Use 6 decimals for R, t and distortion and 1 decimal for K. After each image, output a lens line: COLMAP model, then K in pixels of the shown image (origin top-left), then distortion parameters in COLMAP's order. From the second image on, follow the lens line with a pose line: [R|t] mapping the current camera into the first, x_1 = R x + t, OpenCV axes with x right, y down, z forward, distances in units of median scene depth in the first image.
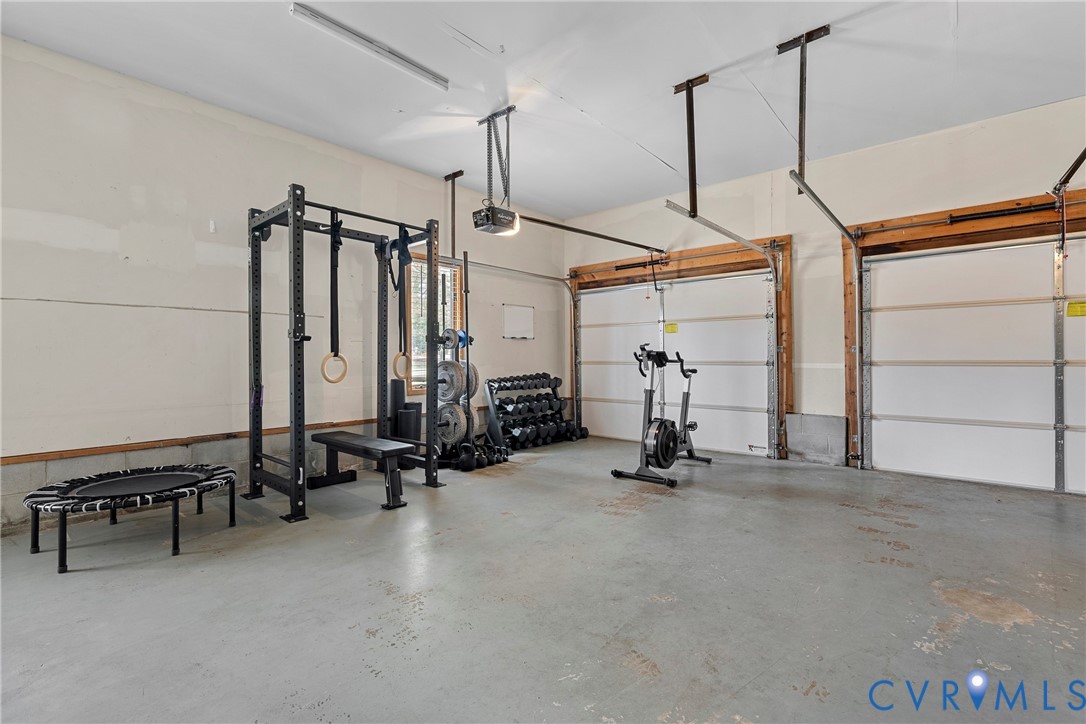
lens RADIAL K [[483.9, 0, 542.3], [0, 483.9, 358.0], [0, 0, 1]] dist [0.000506, 0.000632]
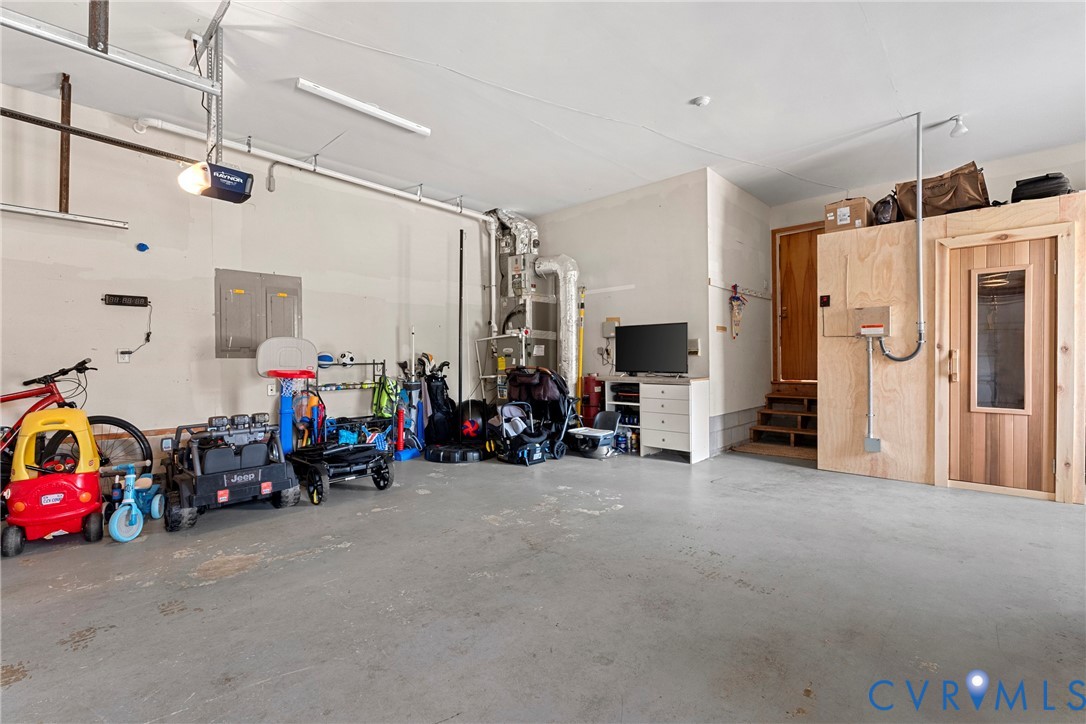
lens RADIAL K [[483.9, 0, 543.2], [0, 483.9, 361.3], [0, 0, 1]] dist [0.000506, 0.000632]
pose [[-0.998177, 0.014678, 0.058550, 0.041529], [0.015155, 0.999855, 0.007717, -0.000737], [-0.058428, 0.008590, -0.998255, 2.124708]]
